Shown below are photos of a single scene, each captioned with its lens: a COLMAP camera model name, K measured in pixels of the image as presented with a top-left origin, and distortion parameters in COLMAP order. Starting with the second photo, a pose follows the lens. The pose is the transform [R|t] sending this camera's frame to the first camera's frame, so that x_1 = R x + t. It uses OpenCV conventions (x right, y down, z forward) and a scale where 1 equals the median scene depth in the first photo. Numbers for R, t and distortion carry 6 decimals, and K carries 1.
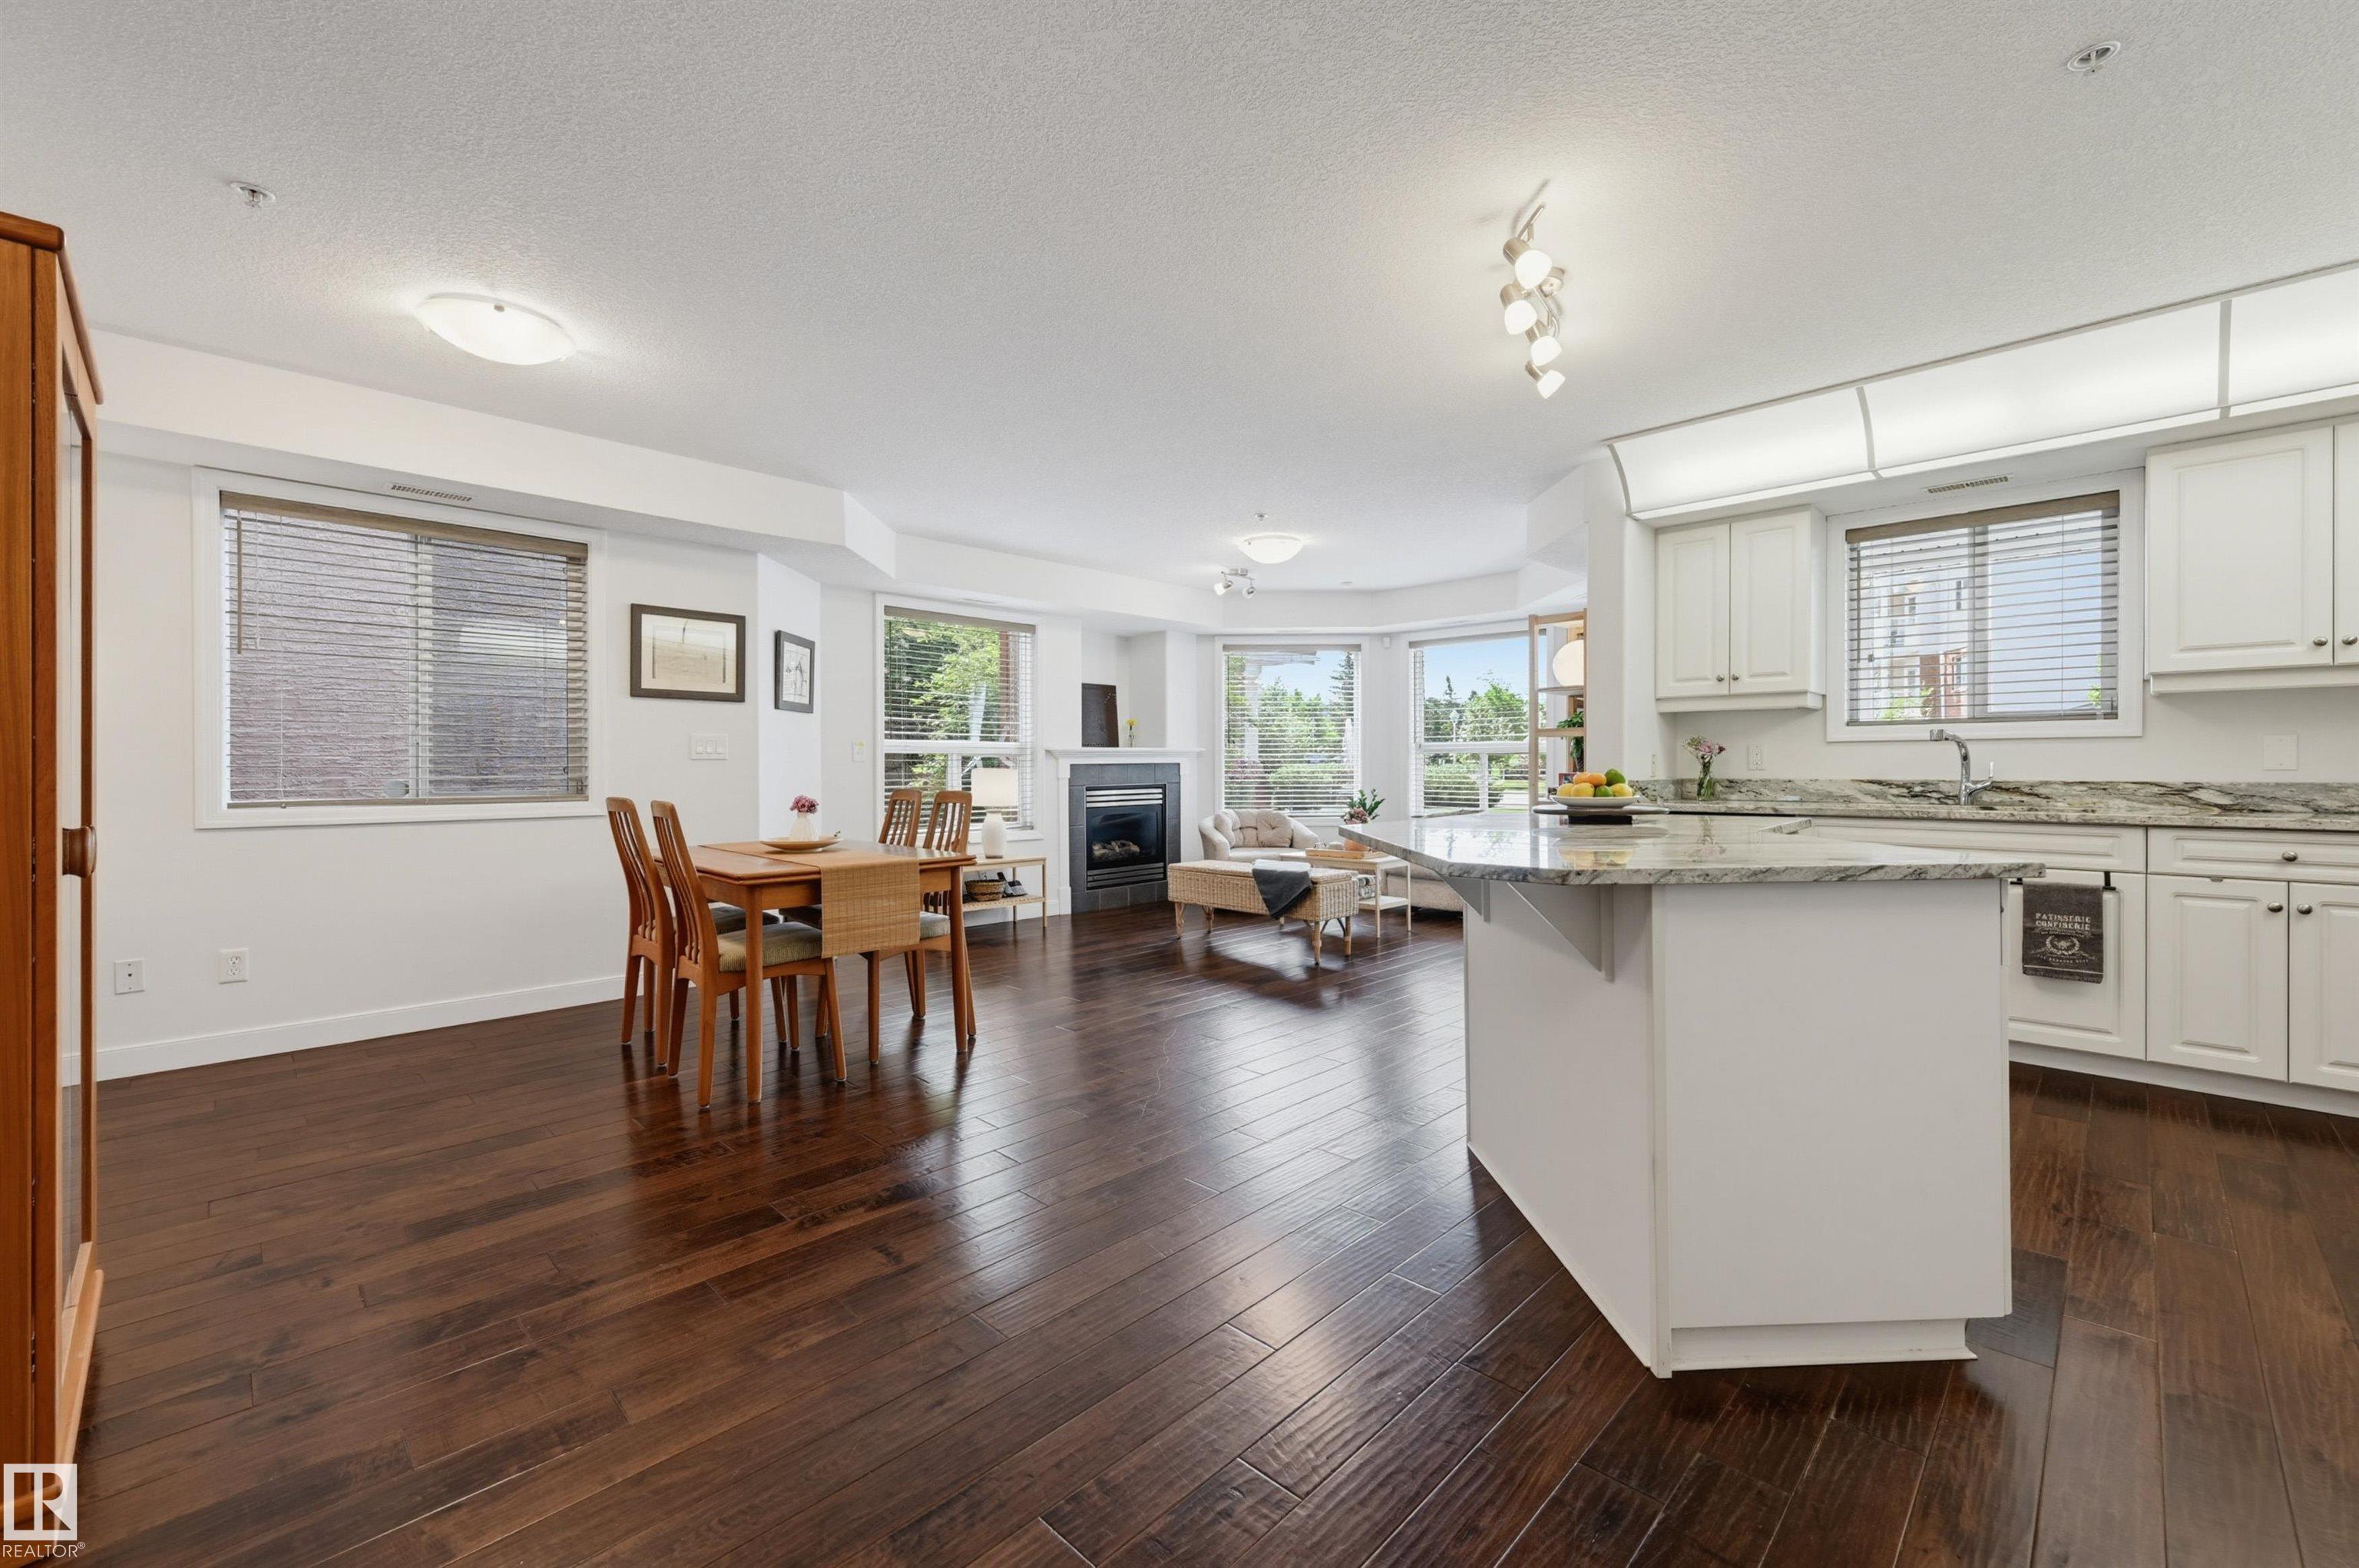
lens RADIAL K [[974.7, 0, 1185.0], [0, 974.7, 768.3], [0, 0, 1]] dist [0.000984, 0.000006]
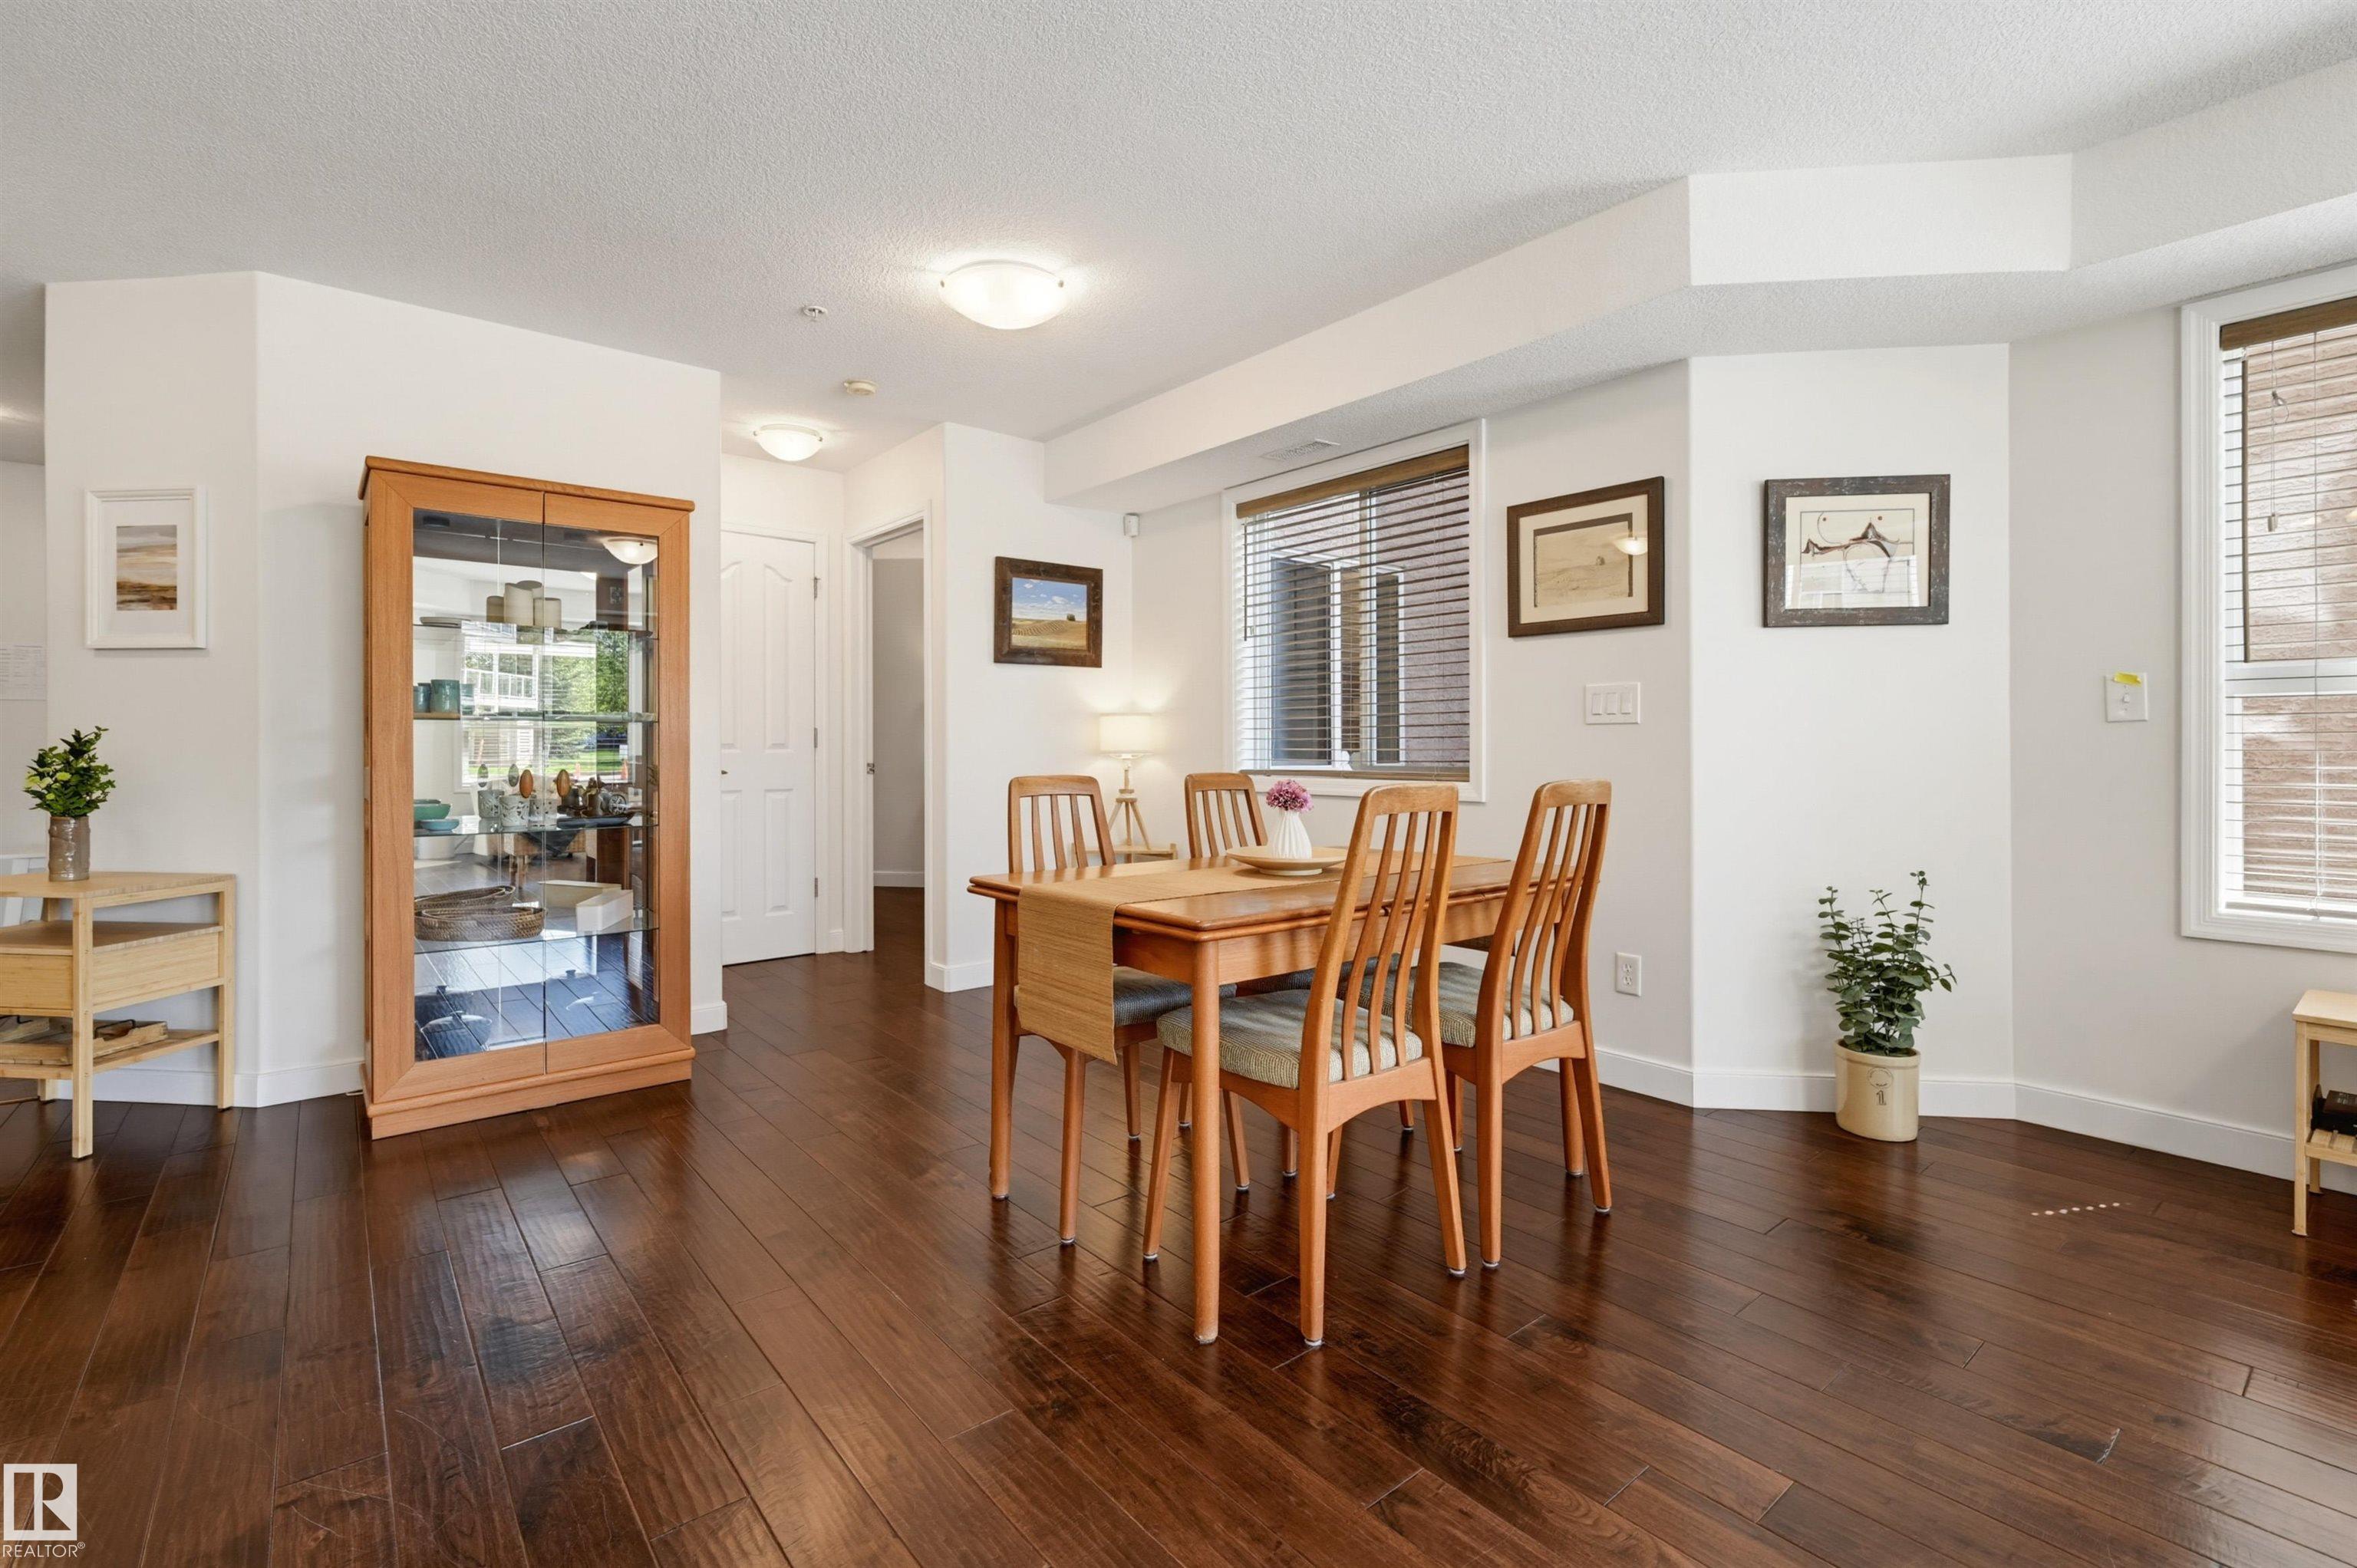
lens RADIAL K [[1040.7, 0, 1168.8], [0, 1040.7, 752.1], [0, 0, 1]] dist [0.000641, -0.000077]
pose [[-0.112224, 0.007857, -0.993652, 0.143090], [-0.000151, 0.999969, 0.007924, 0.002693], [0.993683, 0.001039, -0.112219, 0.548320]]
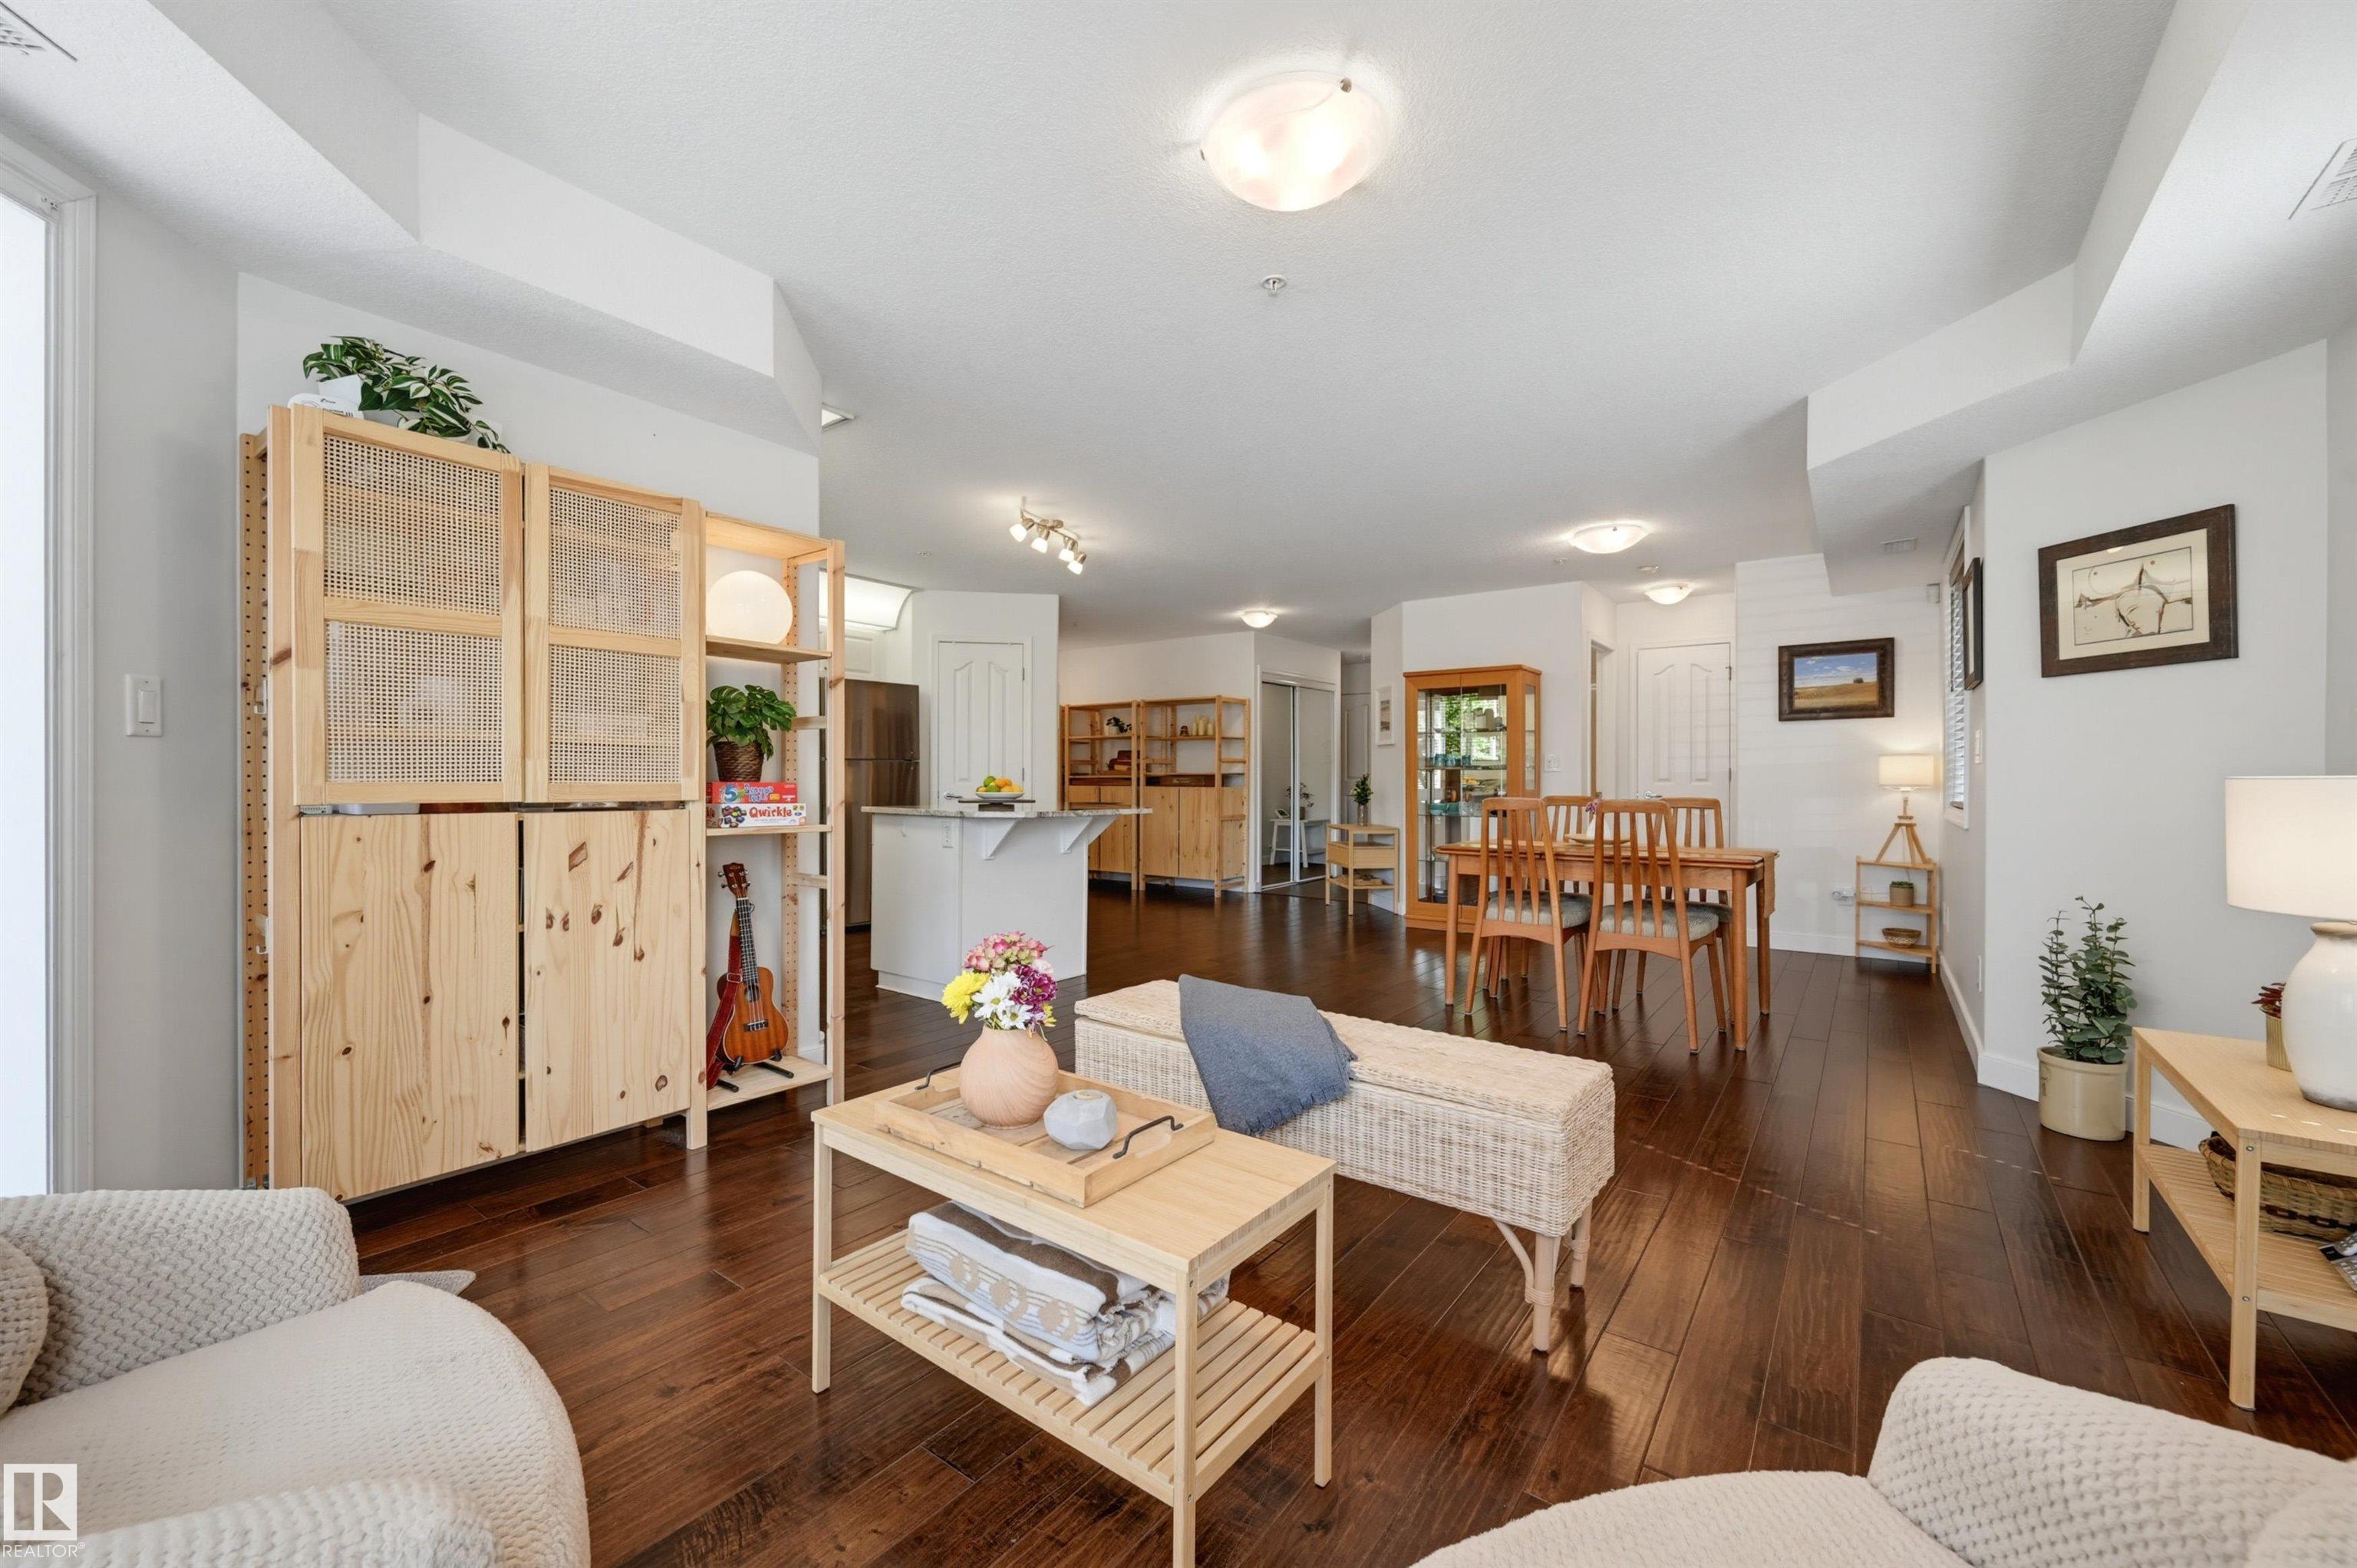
lens RADIAL K [[936.2, 0, 1166.2], [0, 936.2, 783.1], [0, 0, 1]] dist [-0.001615, -0.000209]
pose [[-0.991931, 0.001002, -0.126776, 0.150165], [0.000105, 0.999975, 0.007083, 0.000748], [0.126780, 0.007013, -0.991906, 1.124730]]
